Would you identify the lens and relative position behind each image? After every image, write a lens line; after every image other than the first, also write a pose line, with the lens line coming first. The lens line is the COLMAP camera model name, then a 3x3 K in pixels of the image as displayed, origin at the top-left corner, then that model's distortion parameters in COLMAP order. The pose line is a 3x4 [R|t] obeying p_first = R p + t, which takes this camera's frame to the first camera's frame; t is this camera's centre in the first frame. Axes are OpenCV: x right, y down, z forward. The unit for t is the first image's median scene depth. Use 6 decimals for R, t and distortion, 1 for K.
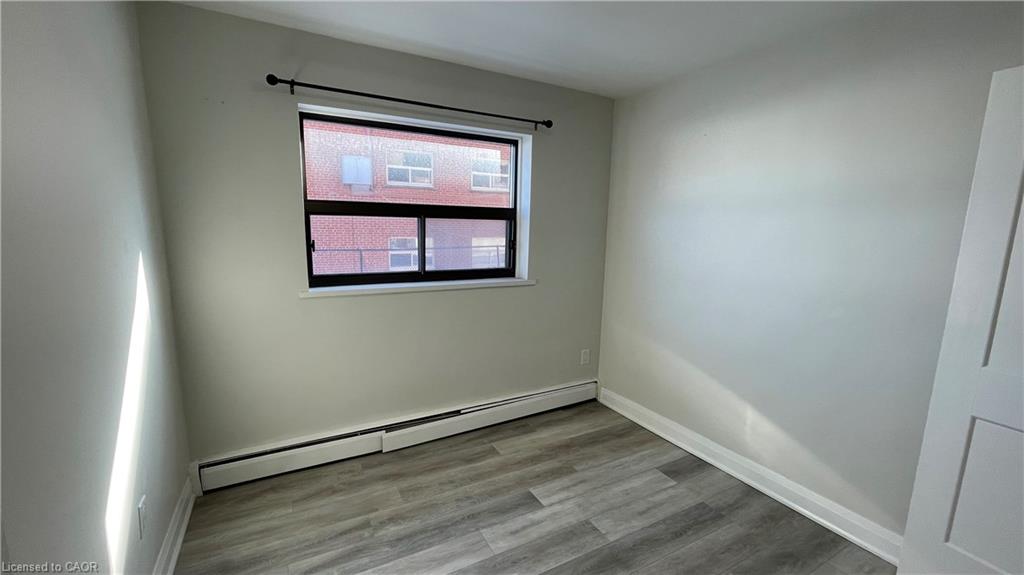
lens RADIAL K [[421.1, 0, 520.0], [0, 421.1, 294.4], [0, 0, 1]] dist [0.013795, 0.000266]
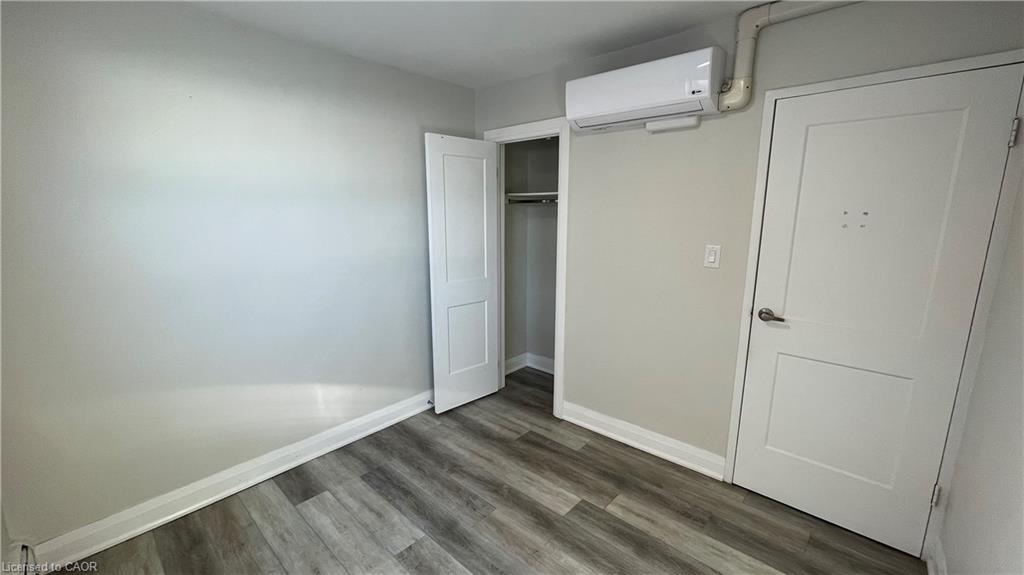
lens RADIAL K [[421.1, 0, 507.4], [0, 421.1, 291.2], [0, 0, 1]] dist [0.013795, 0.000266]
pose [[-0.290128, -0.205918, 0.934571, -0.559932], [0.154491, 0.953689, 0.258090, -0.165854], [-0.944435, 0.219262, -0.244880, 0.795648]]
